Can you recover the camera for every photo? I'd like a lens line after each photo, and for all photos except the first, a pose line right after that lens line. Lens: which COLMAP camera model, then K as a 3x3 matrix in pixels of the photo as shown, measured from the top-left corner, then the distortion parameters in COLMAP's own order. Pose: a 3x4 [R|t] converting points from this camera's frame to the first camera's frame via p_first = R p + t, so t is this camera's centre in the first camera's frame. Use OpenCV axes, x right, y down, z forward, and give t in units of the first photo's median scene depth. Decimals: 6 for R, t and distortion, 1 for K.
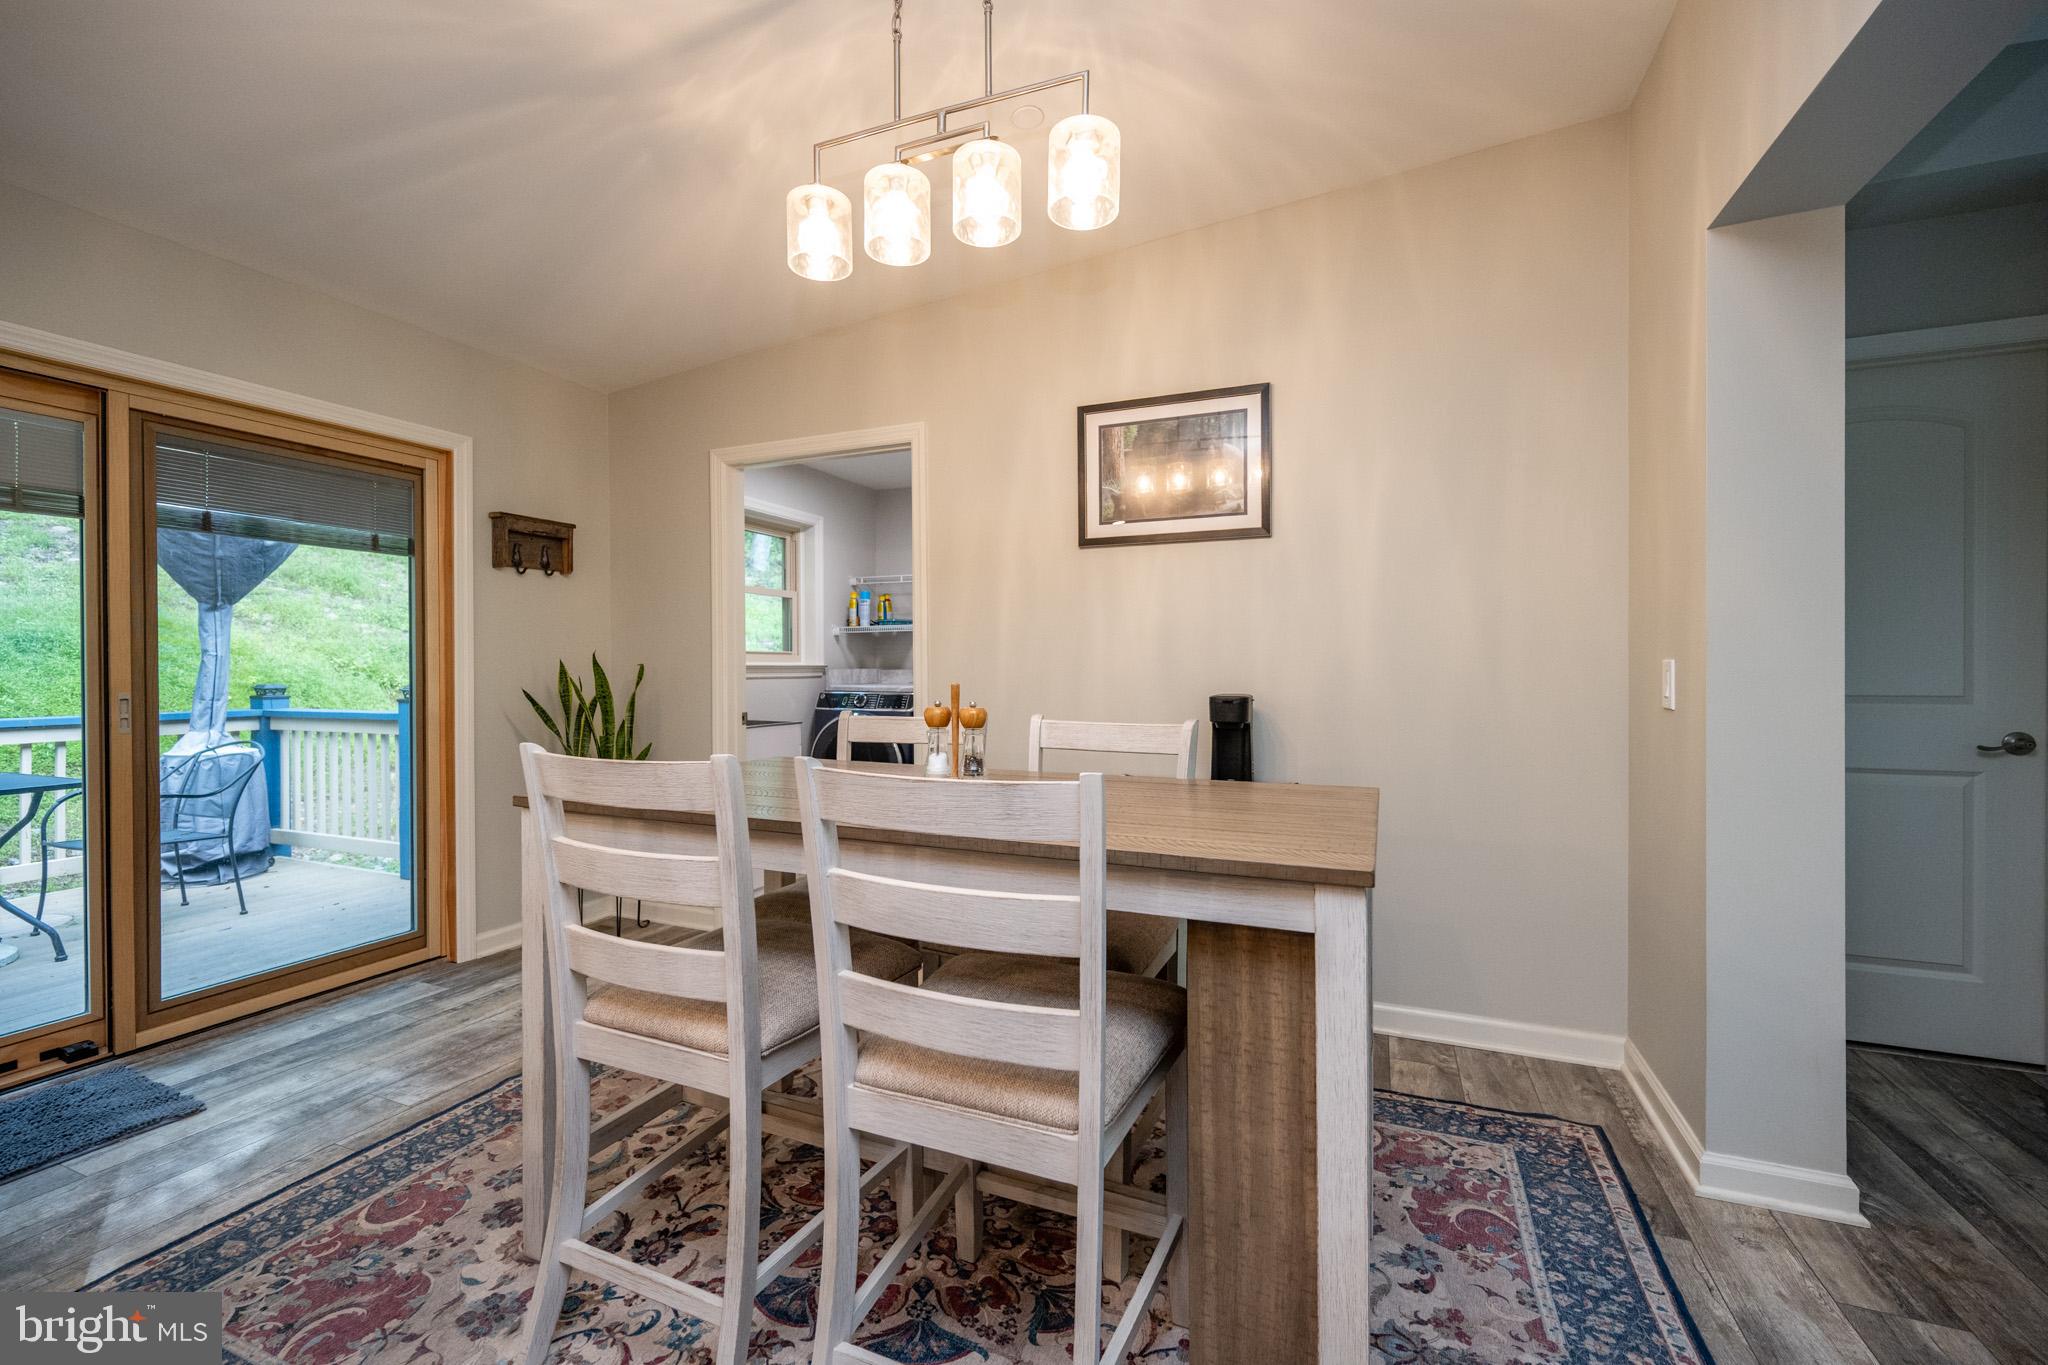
lens RADIAL K [[796.5, 0, 1041.3], [0, 796.5, 677.2], [0, 0, 1]] dist [-0.014688, -0.000781]
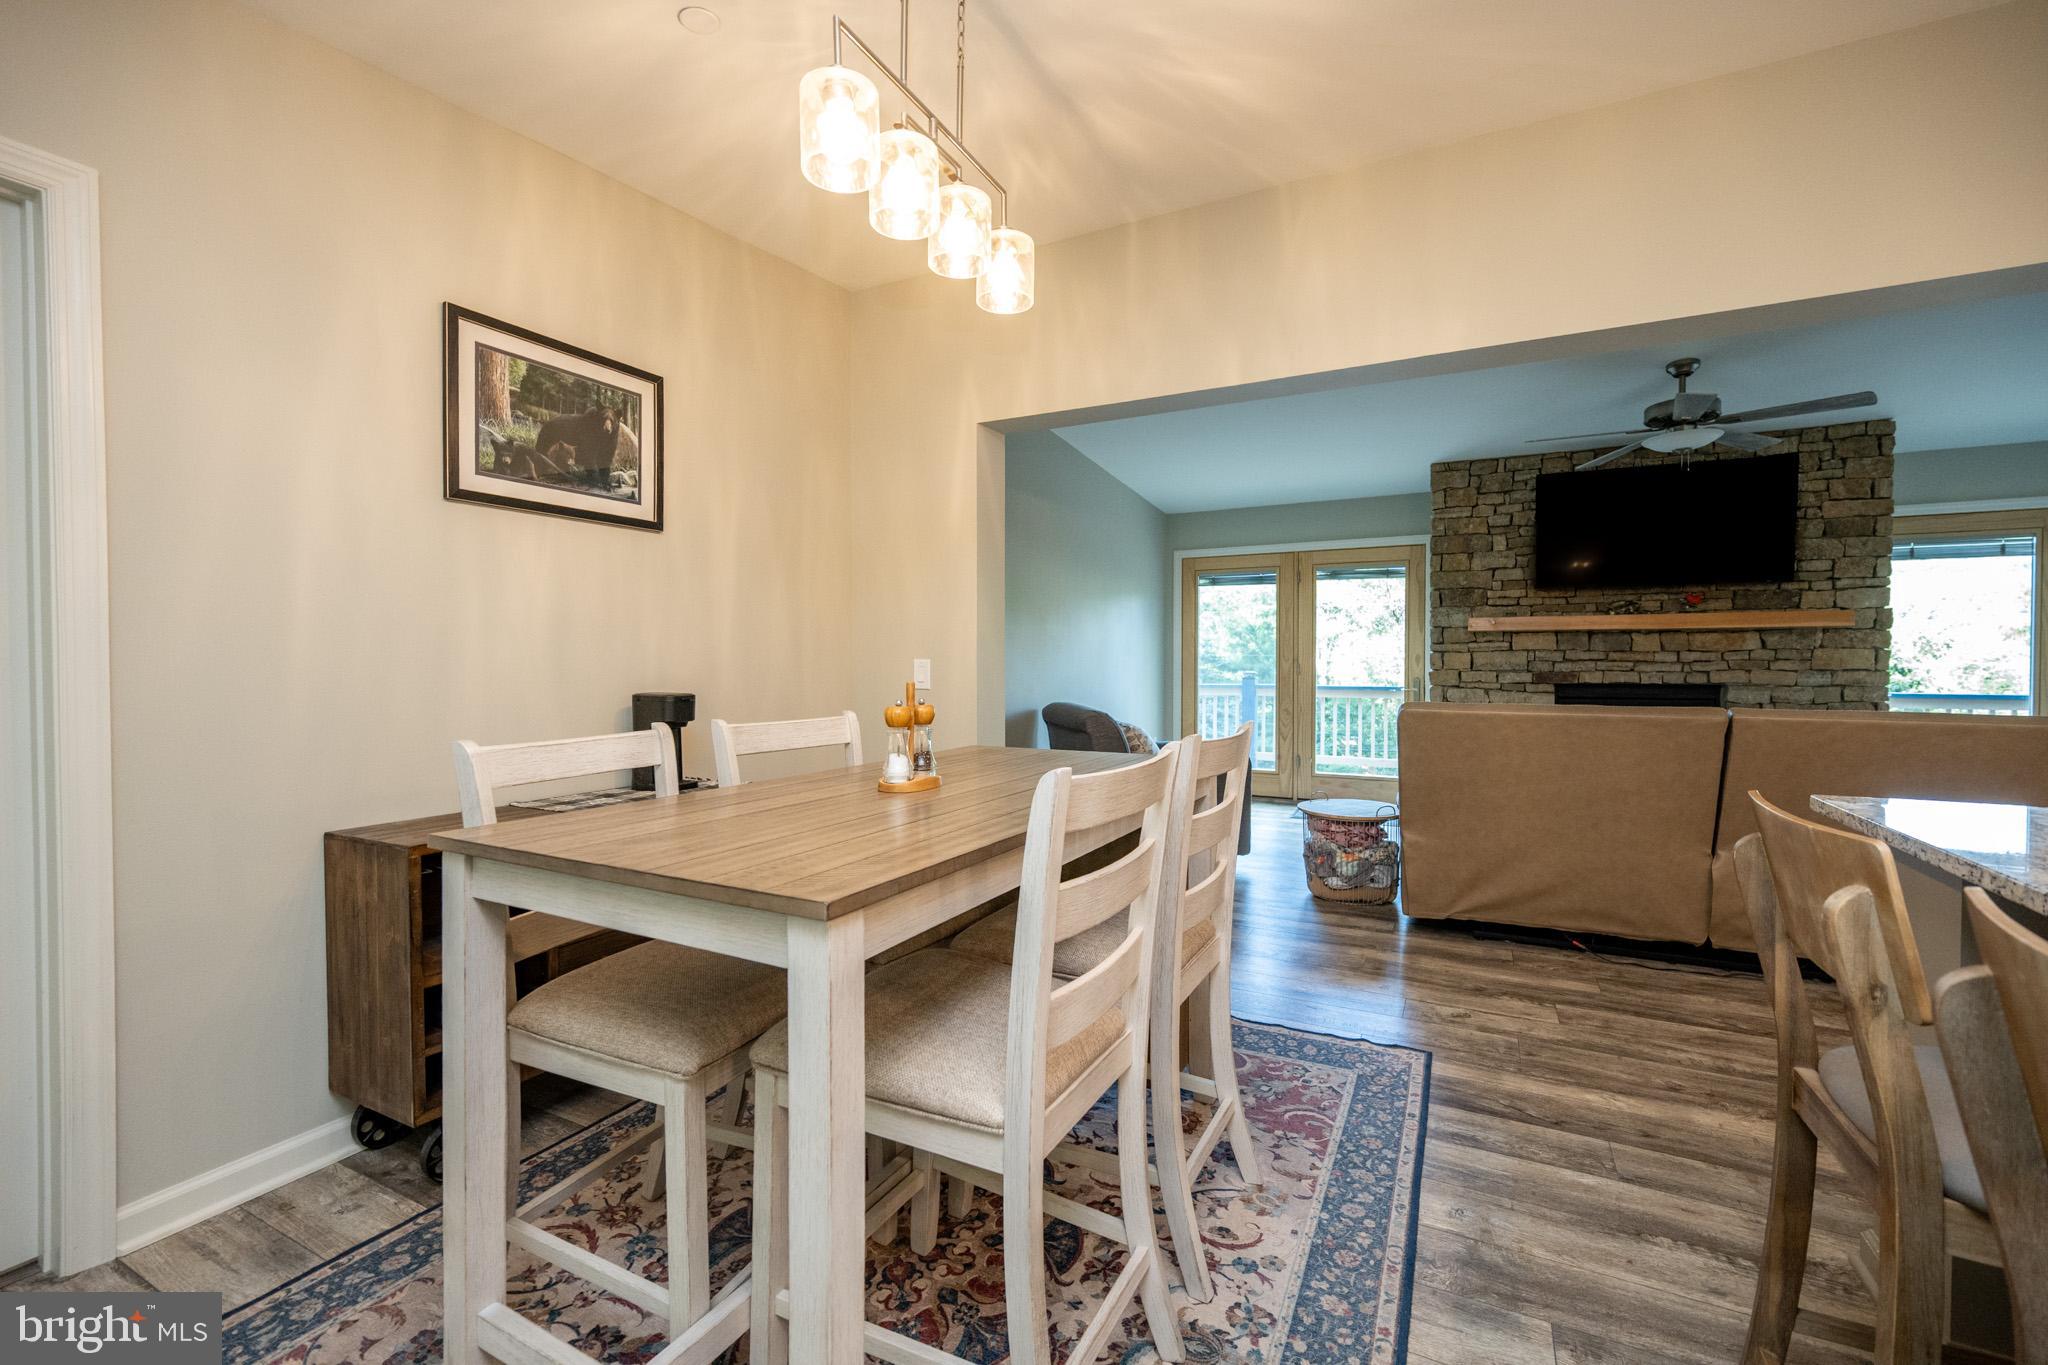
lens RADIAL K [[822.9, 0, 1023.5], [0, 822.9, 663.5], [0, 0, 1]] dist [0.002244, -0.000882]
pose [[0.143273, -0.005948, 0.989665, -0.835742], [0.001026, 0.999982, 0.005862, -0.020815], [-0.989683, 0.000175, 0.143277, 0.497920]]
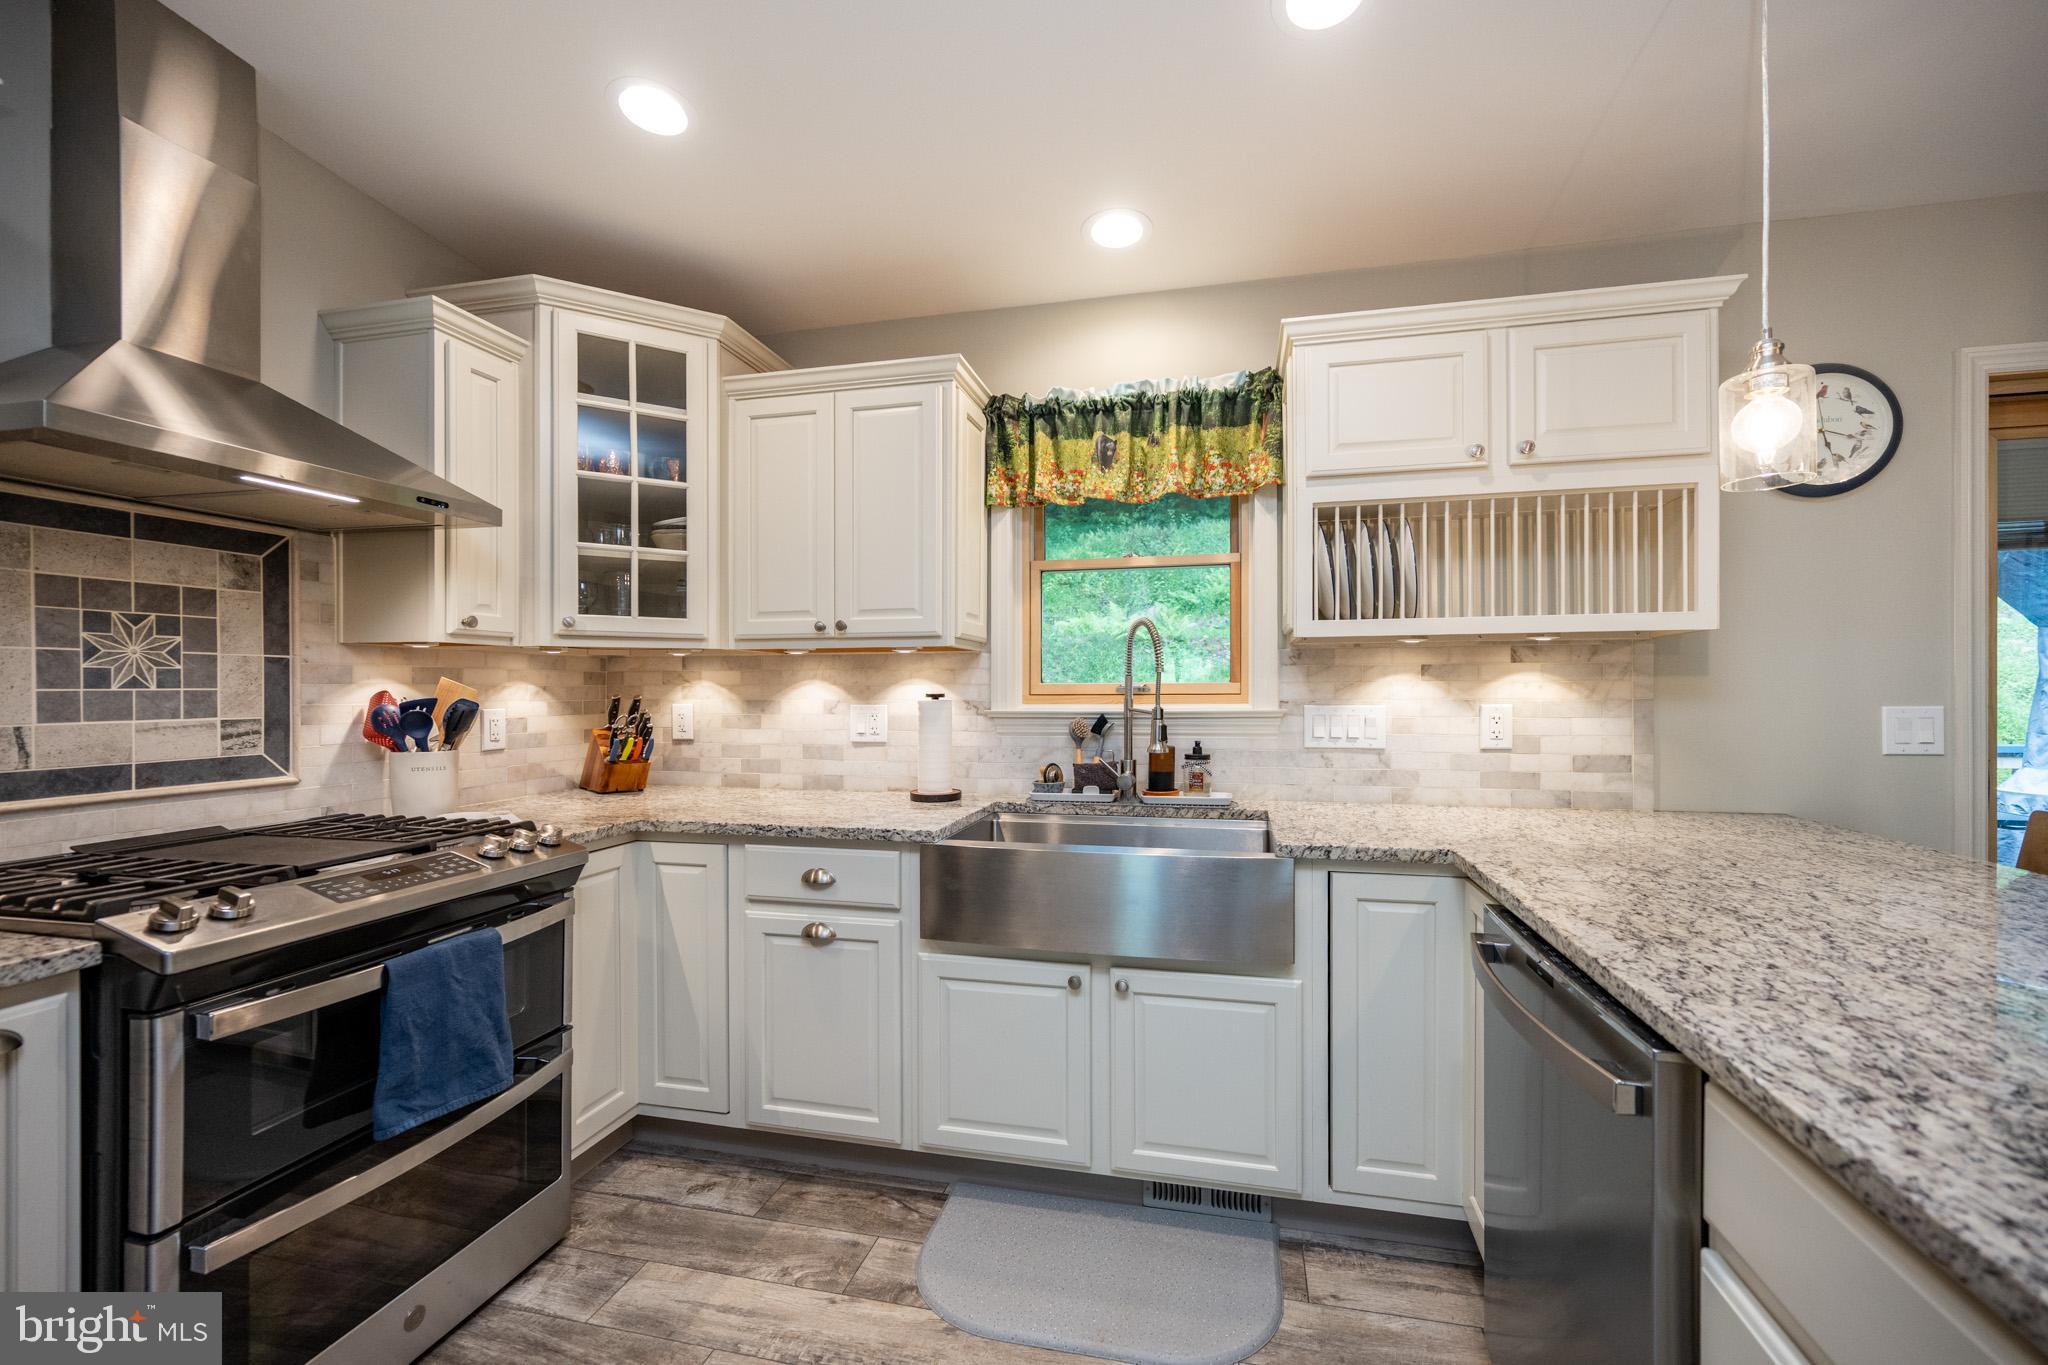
lens RADIAL K [[822.9, 0, 1063.5], [0, 822.9, 689.8], [0, 0, 1]] dist [0.002244, -0.000882]
pose [[0.145422, 0.002100, -0.989367, -0.528333], [-0.000736, 0.999998, 0.002014, -0.043551], [0.989369, 0.000435, 0.145423, -0.503753]]
